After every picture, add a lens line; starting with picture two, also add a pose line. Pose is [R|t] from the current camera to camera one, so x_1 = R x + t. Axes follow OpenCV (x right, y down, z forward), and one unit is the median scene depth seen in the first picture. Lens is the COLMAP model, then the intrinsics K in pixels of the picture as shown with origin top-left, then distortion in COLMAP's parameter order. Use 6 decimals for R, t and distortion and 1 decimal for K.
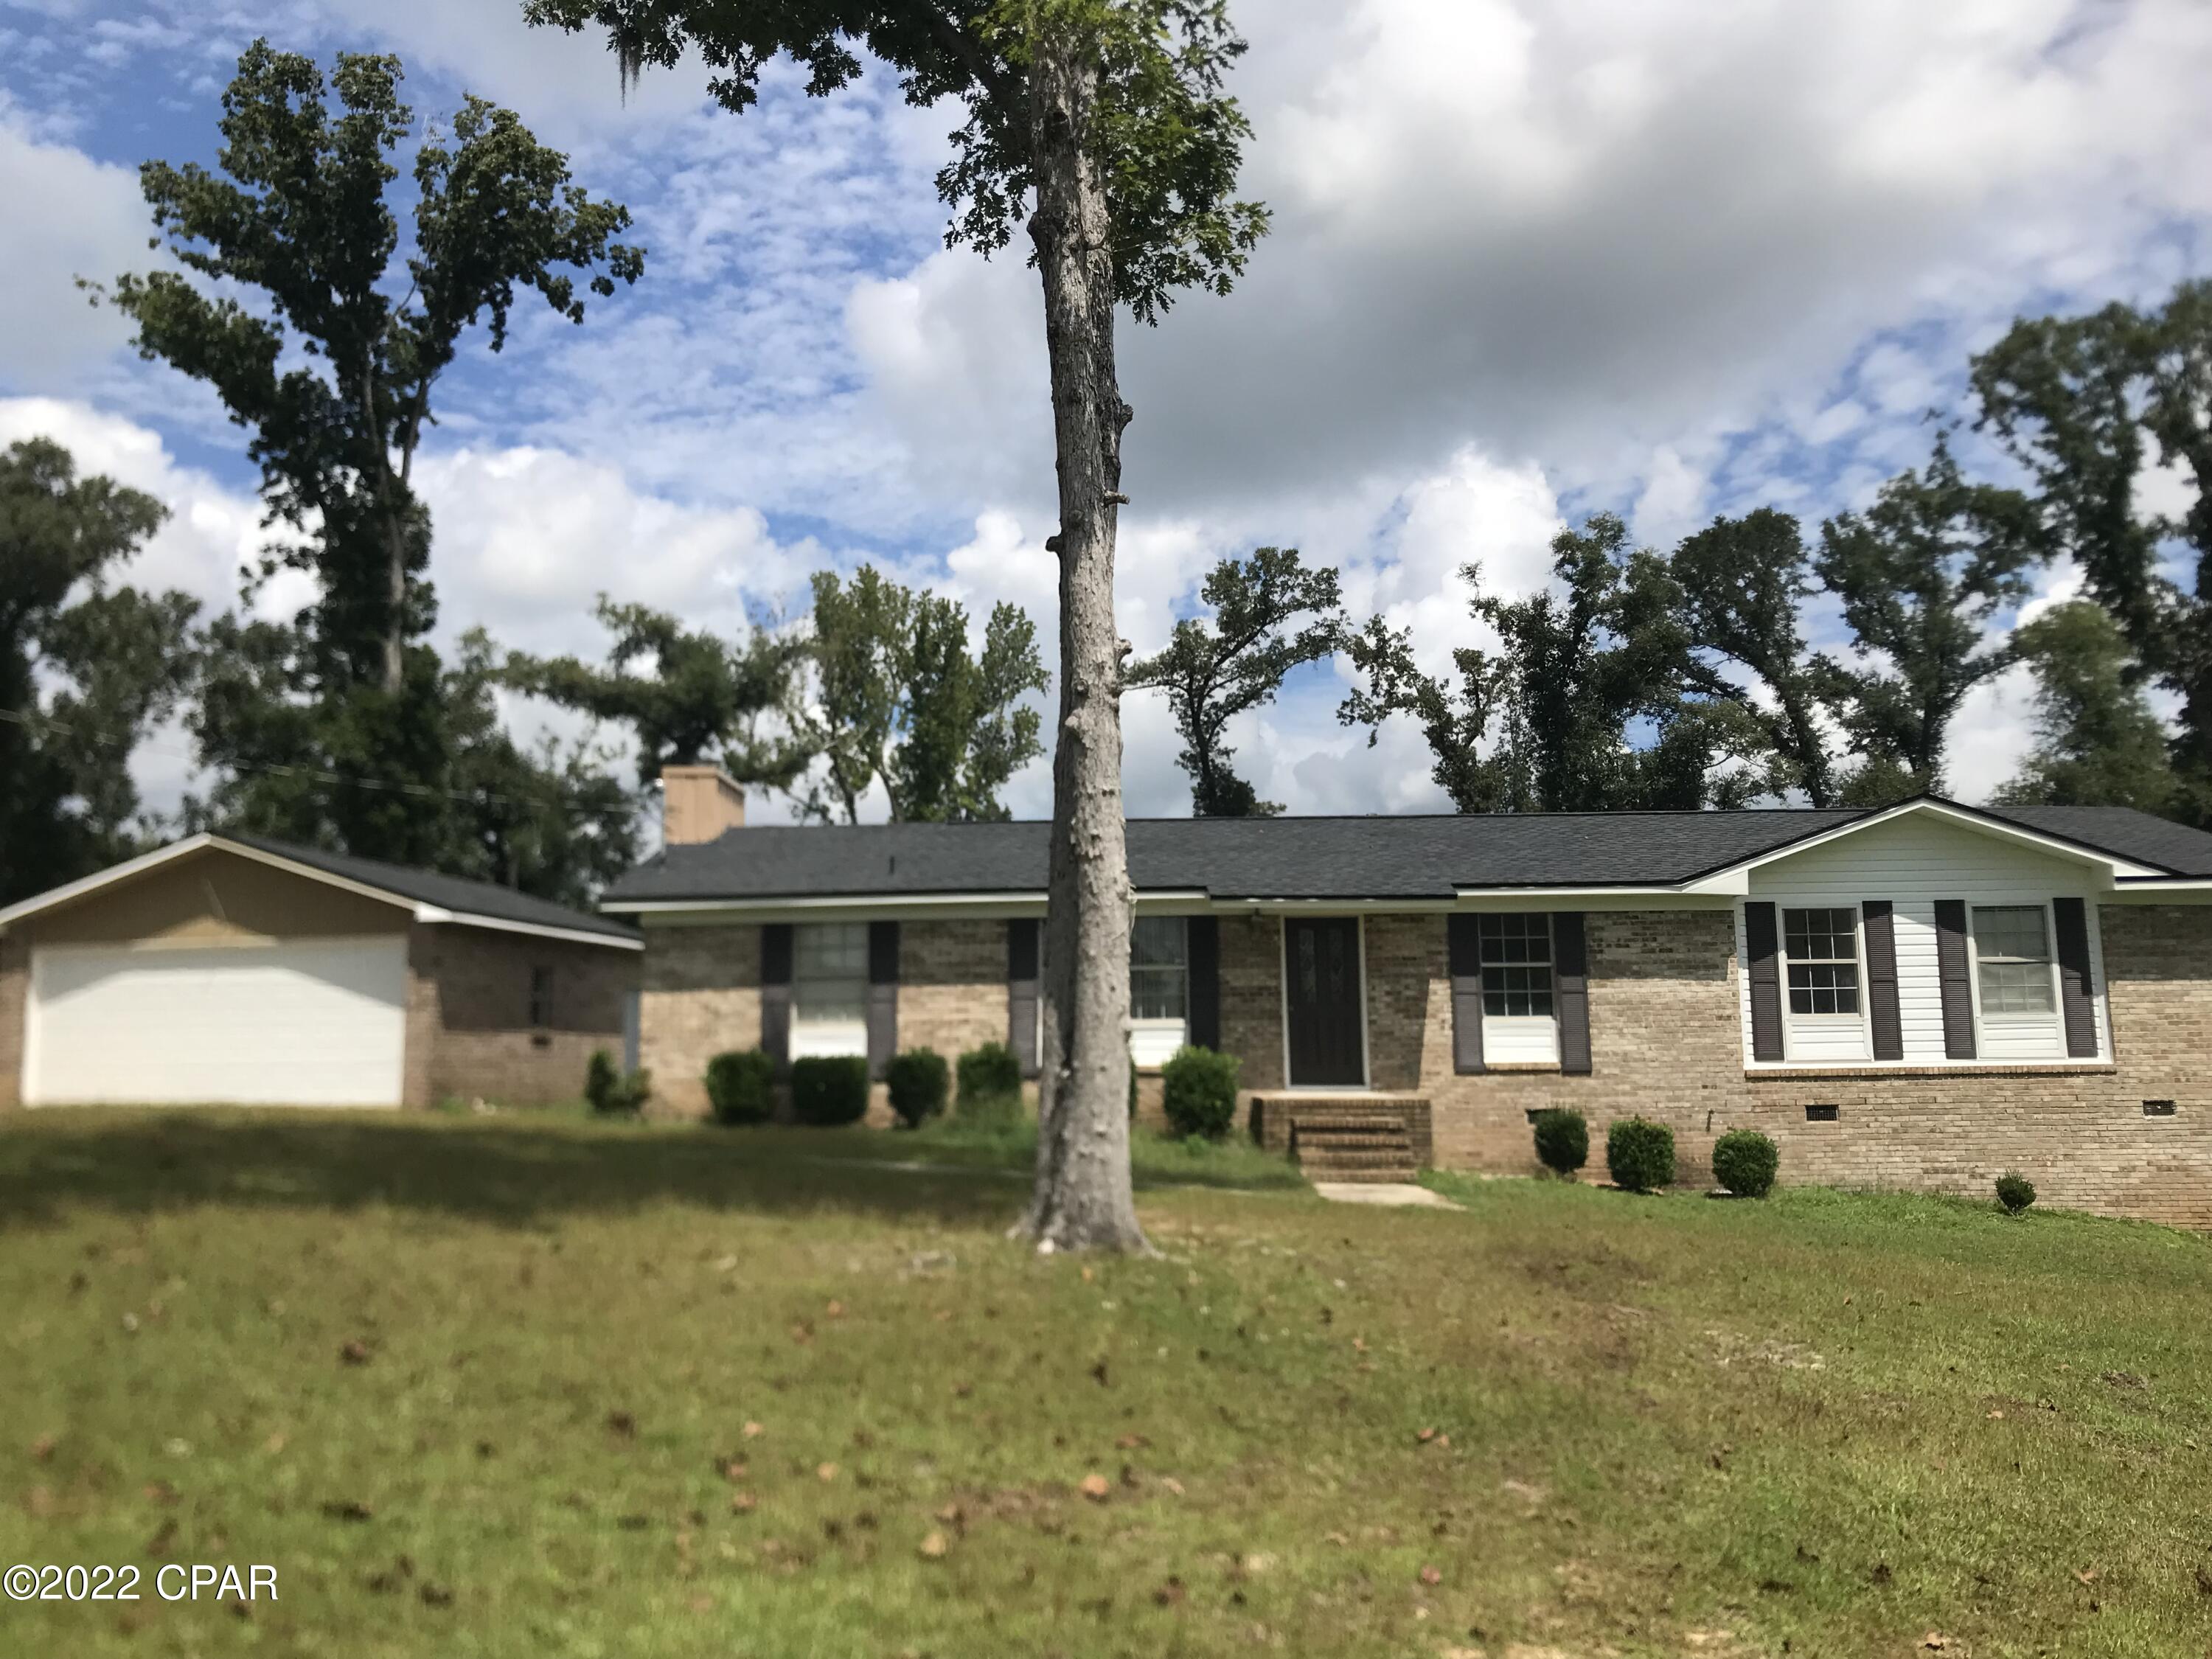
lens RADIAL K [[1847.3, 0, 1101.6], [0, 1847.3, 818.2], [0, 0, 1]] dist [0.030319, -0.039901]
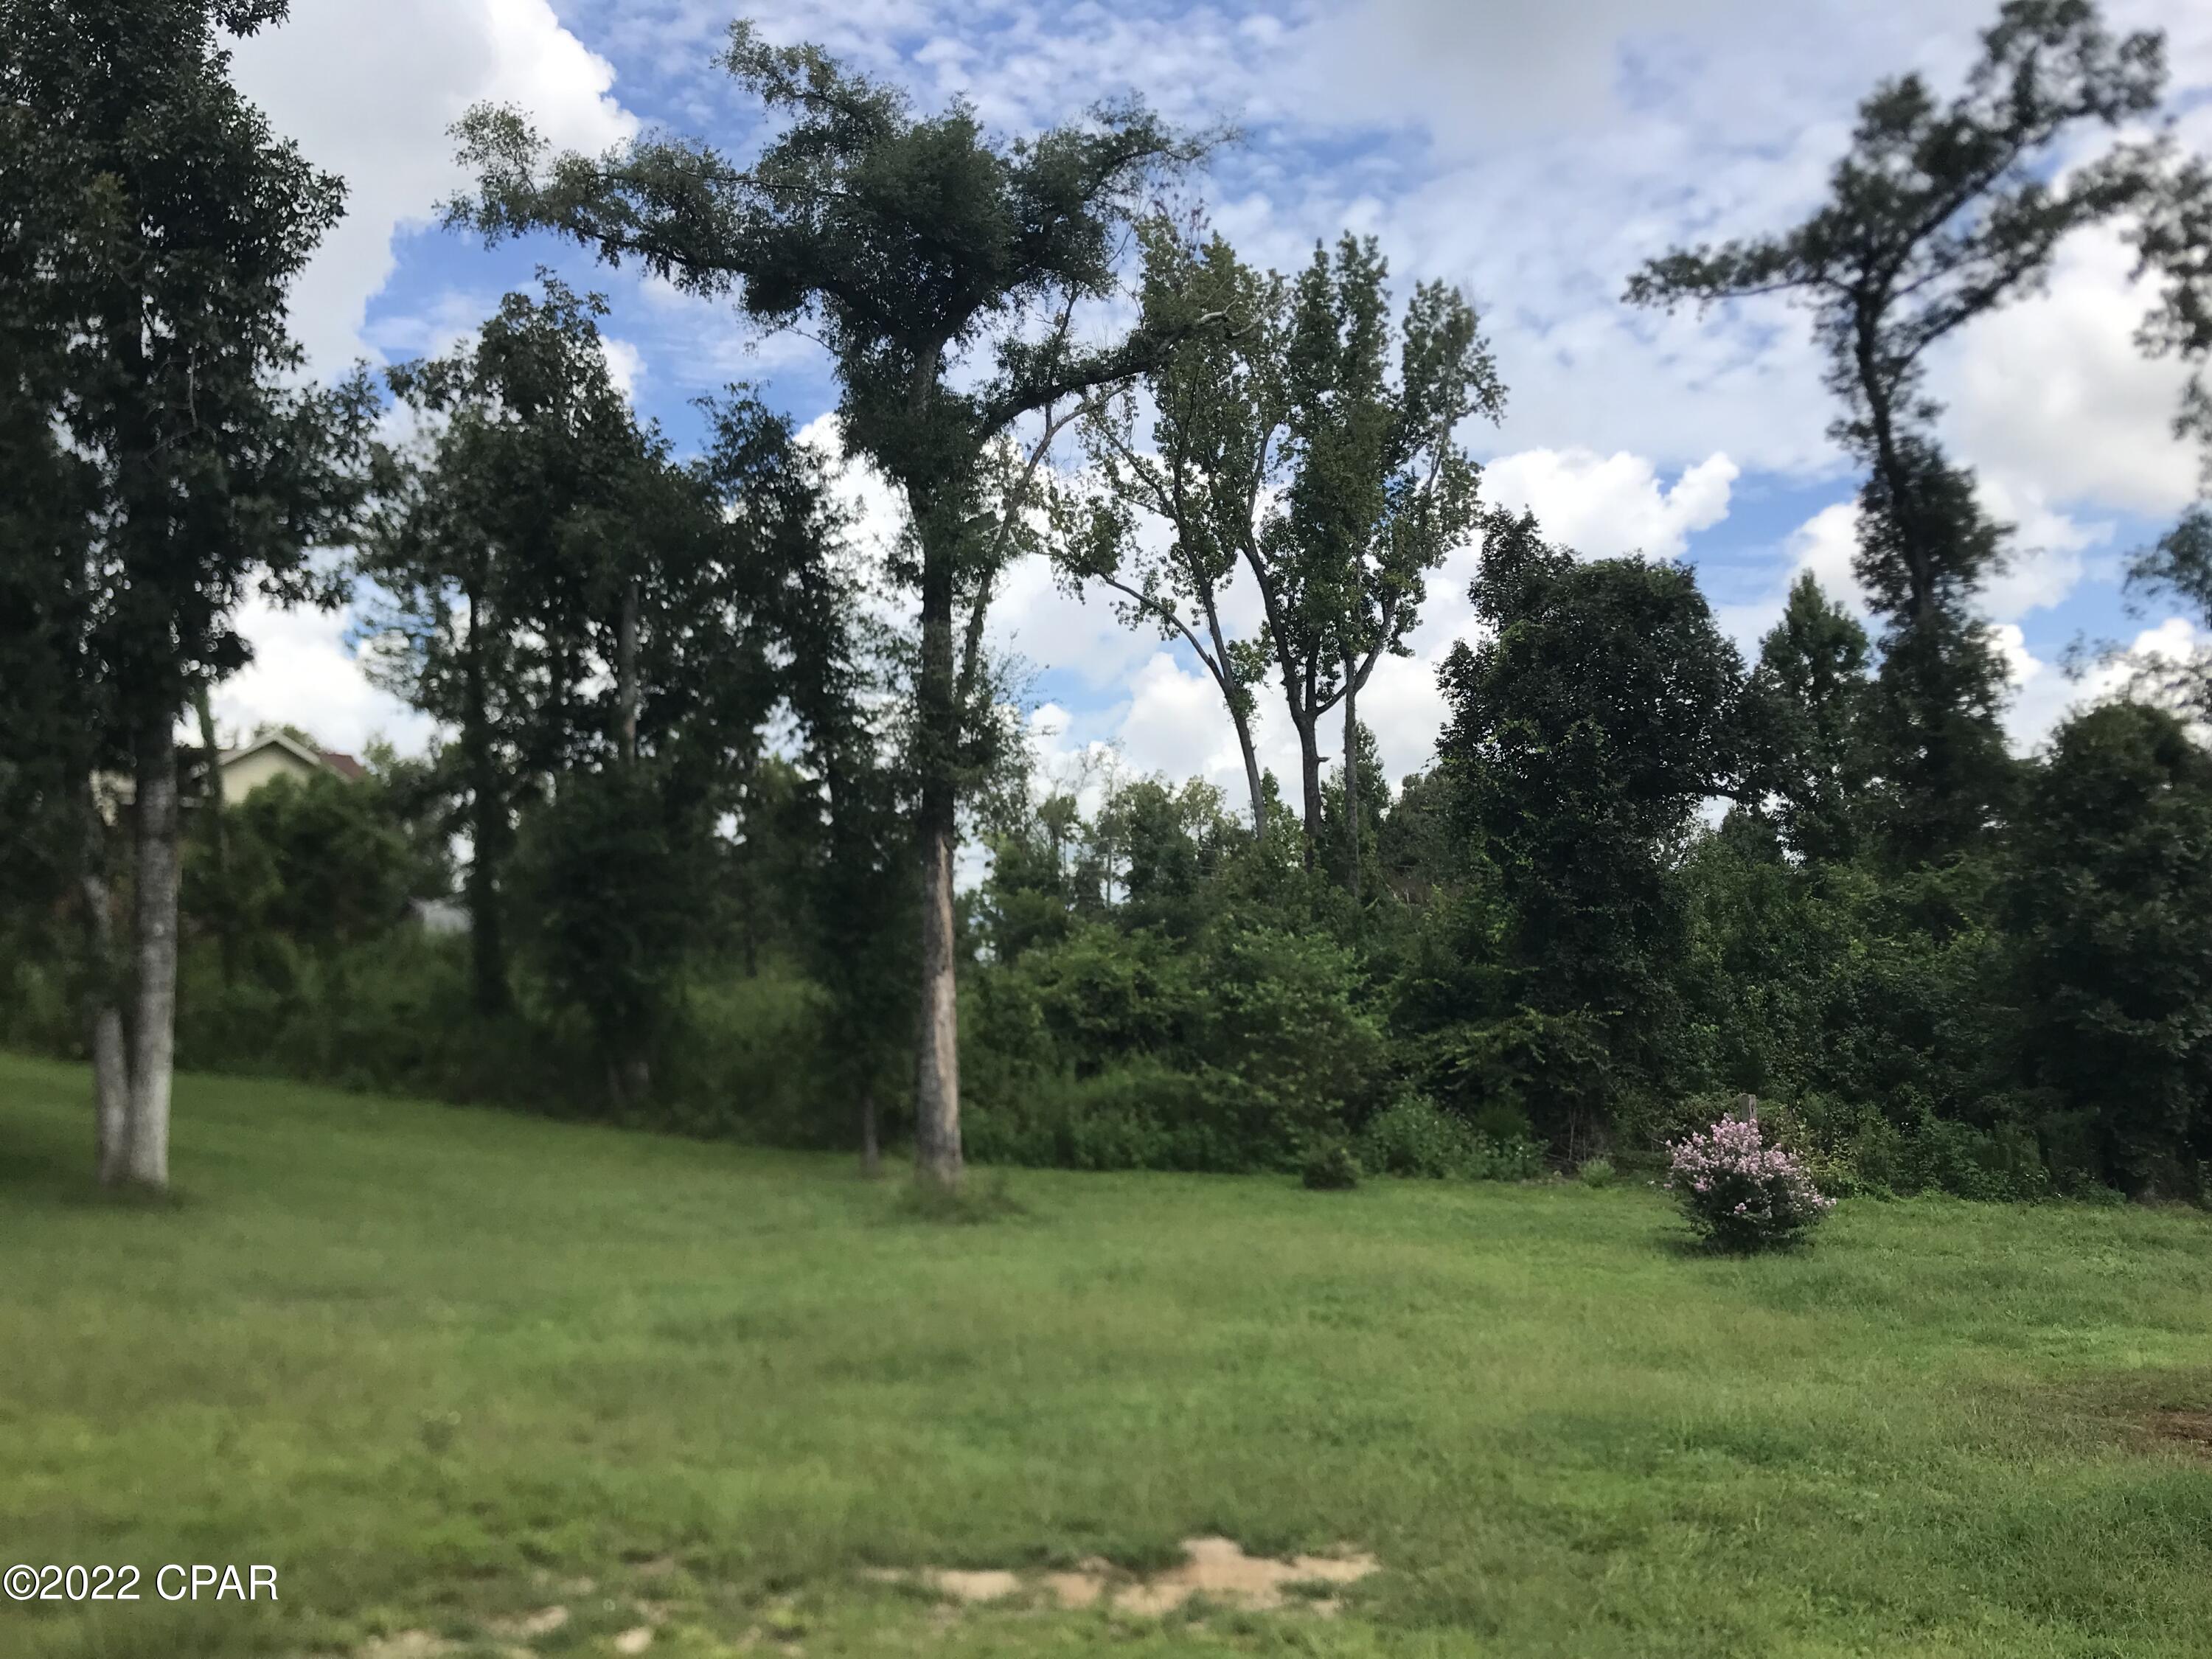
lens RADIAL K [[1847.3, 0, 1101.6], [0, 1847.3, 818.2], [0, 0, 1]] dist [0.030319, -0.039901]
pose [[0.986746, -0.029319, -0.159602, -0.084958], [0.035754, 0.998653, 0.037596, 0.052174], [0.158285, -0.042804, 0.986465, 0.422297]]
